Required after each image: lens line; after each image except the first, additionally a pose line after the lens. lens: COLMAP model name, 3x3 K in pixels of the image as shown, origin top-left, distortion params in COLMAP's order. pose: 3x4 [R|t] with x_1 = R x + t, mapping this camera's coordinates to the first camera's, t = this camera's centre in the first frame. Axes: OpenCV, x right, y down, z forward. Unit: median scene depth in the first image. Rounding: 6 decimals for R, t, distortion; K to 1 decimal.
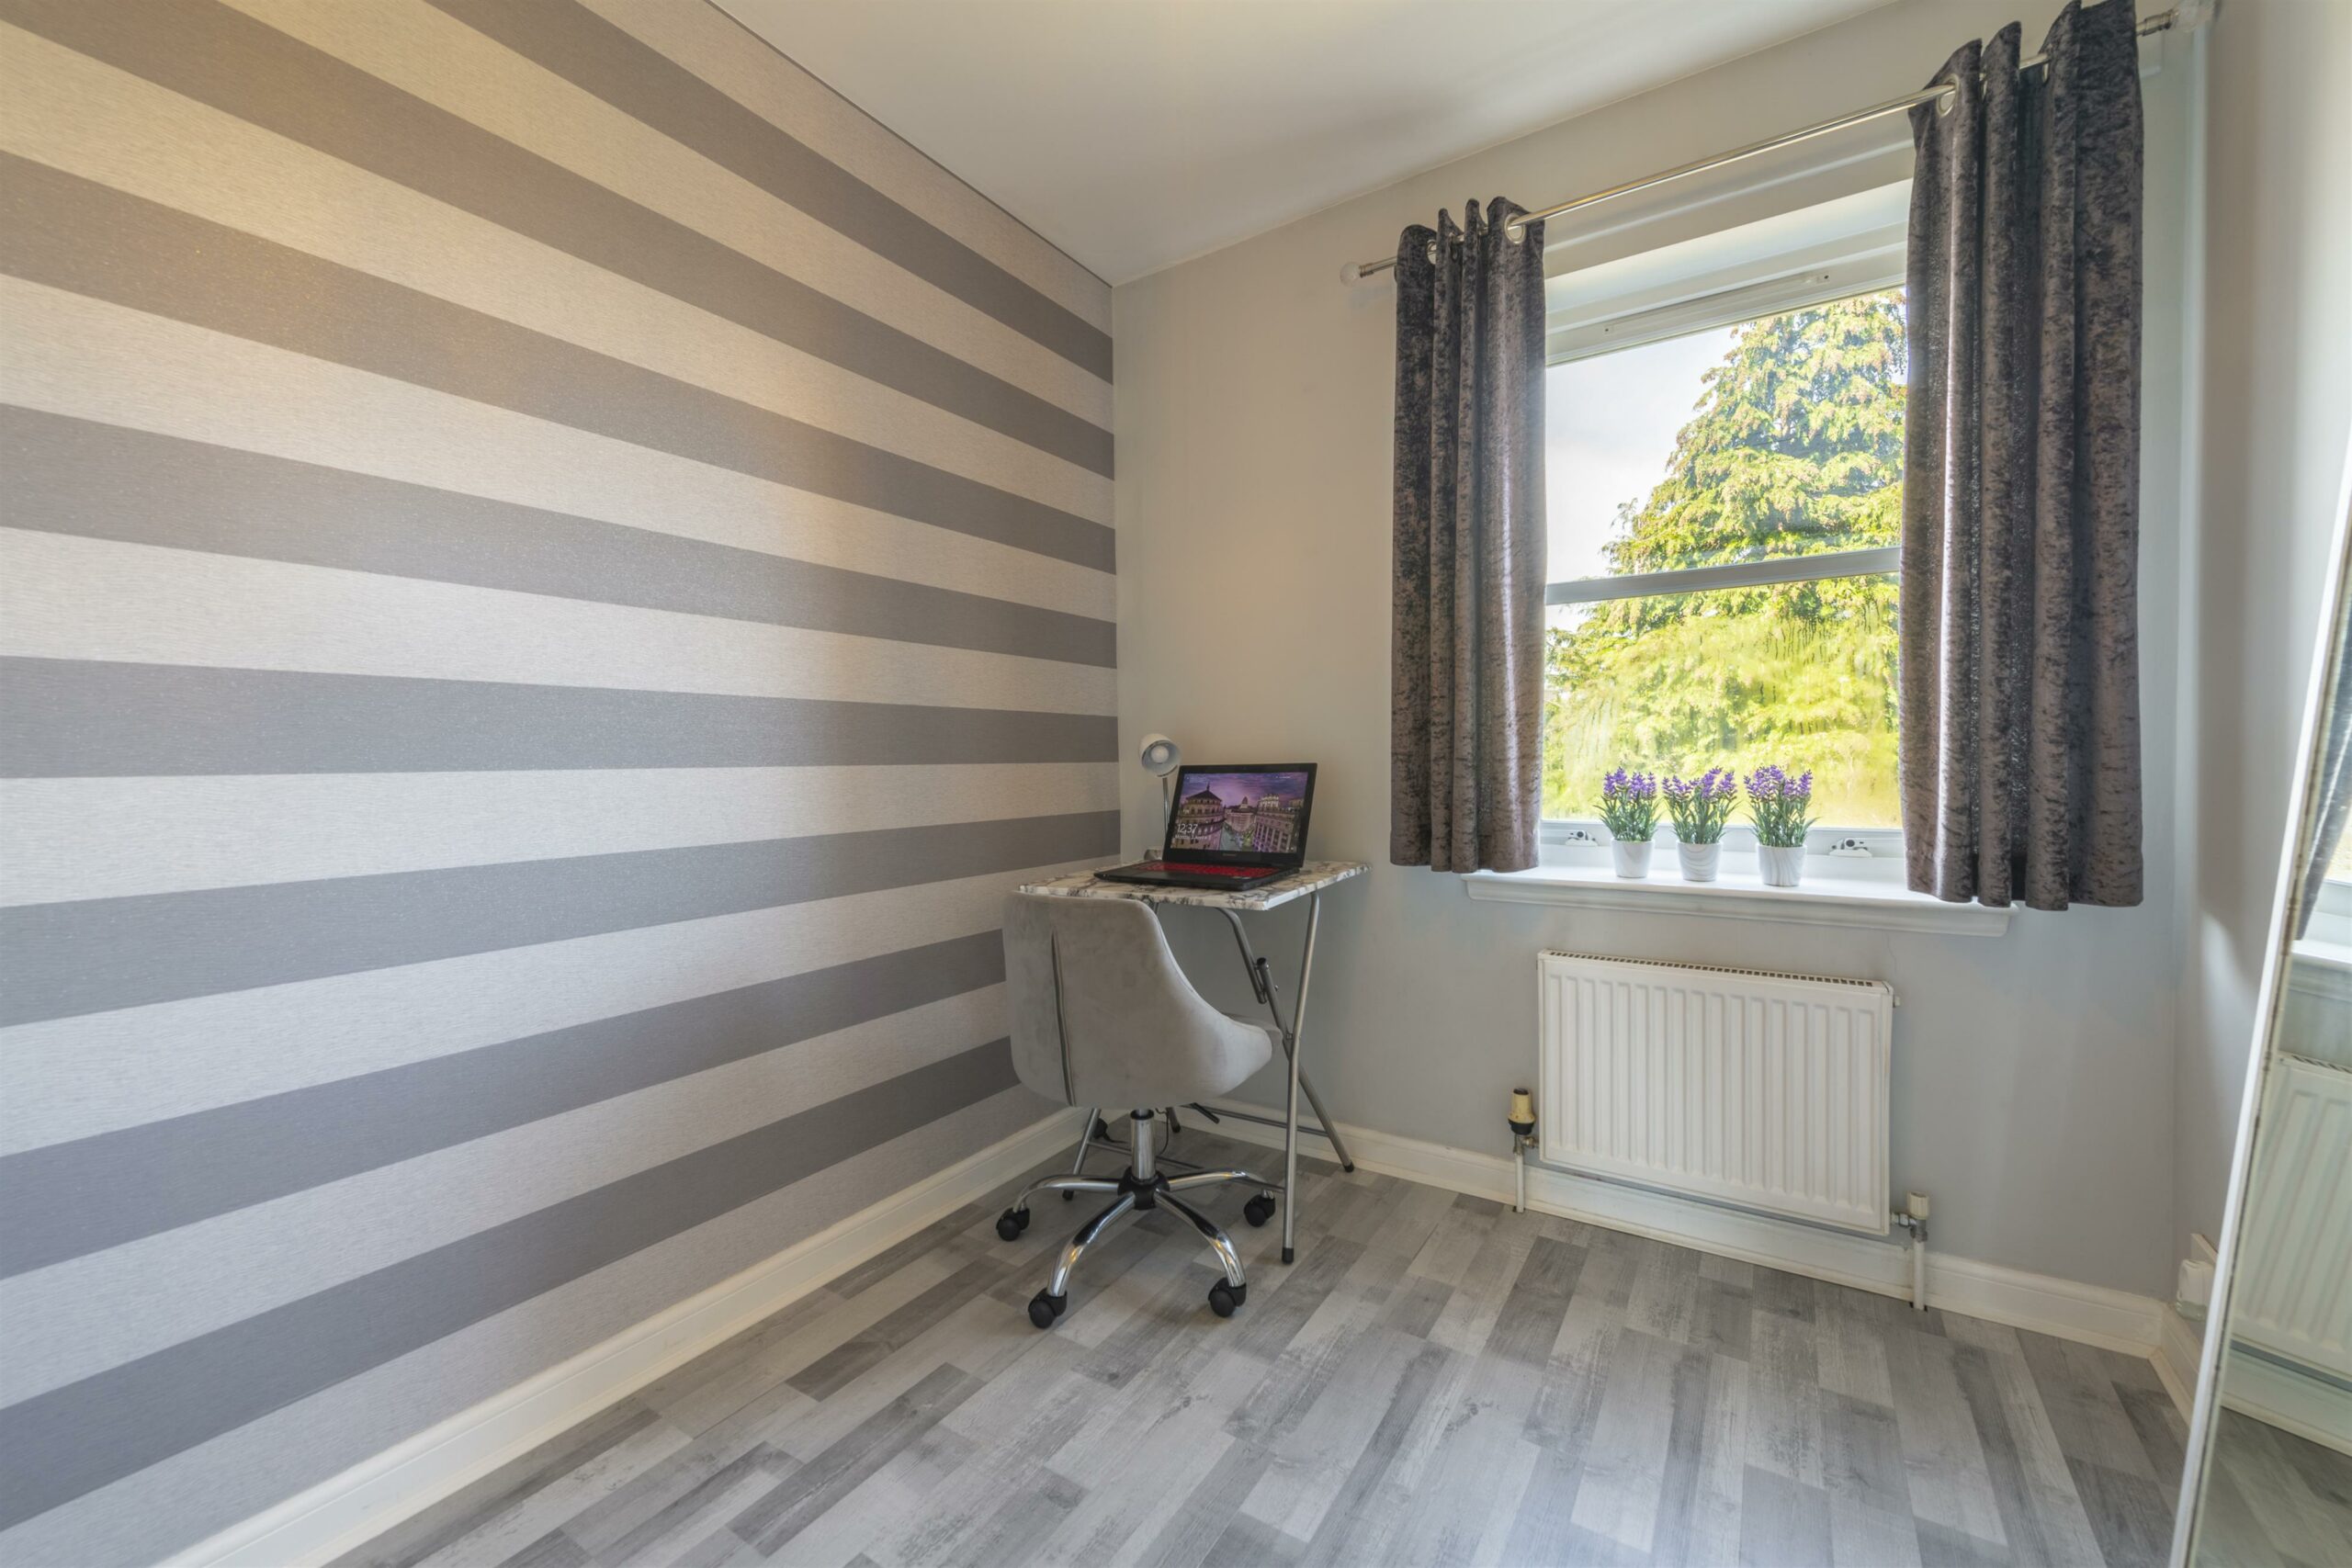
lens RADIAL K [[936.0, 0, 1187.7], [0, 936.0, 783.3], [0, 0, 1]] dist [0.019782, -0.005518]
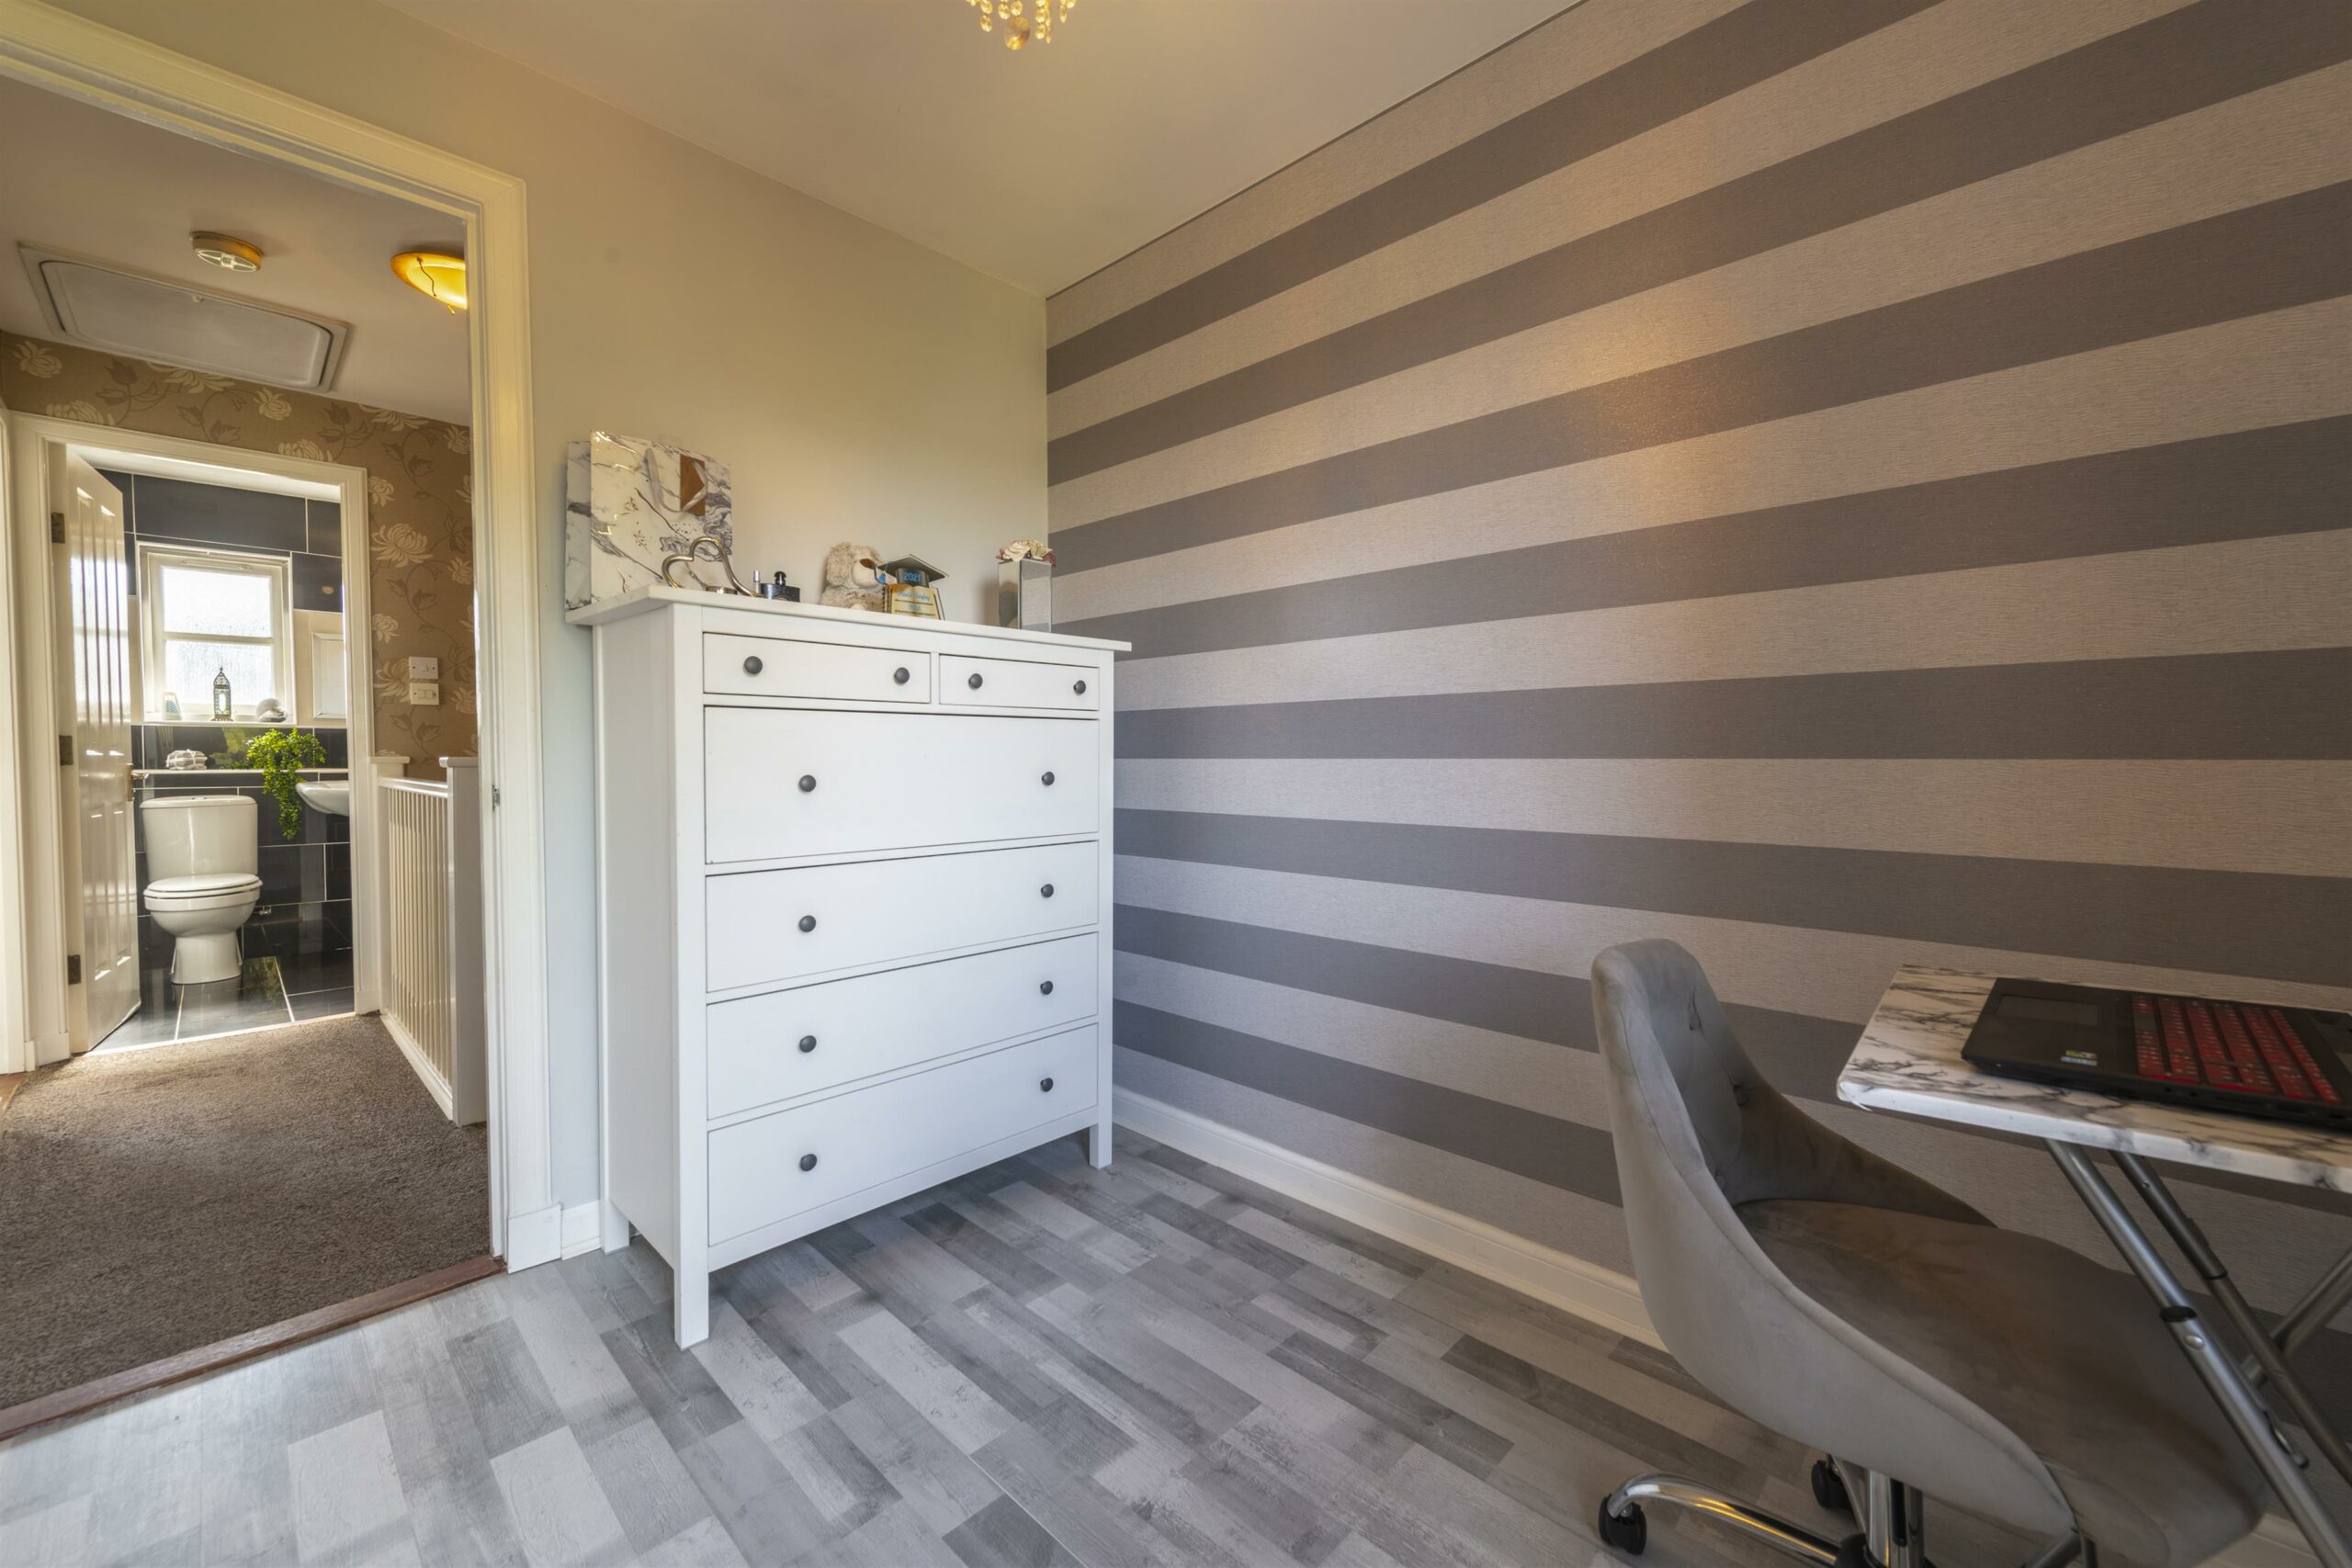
lens RADIAL K [[936.0, 0, 1187.7], [0, 936.0, 783.3], [0, 0, 1]] dist [0.019782, -0.005518]
pose [[-0.201694, 0.041544, -0.978567, 0.685457], [-0.021452, 0.998673, 0.046819, -0.033760], [0.979214, 0.030435, -0.200535, 0.928358]]
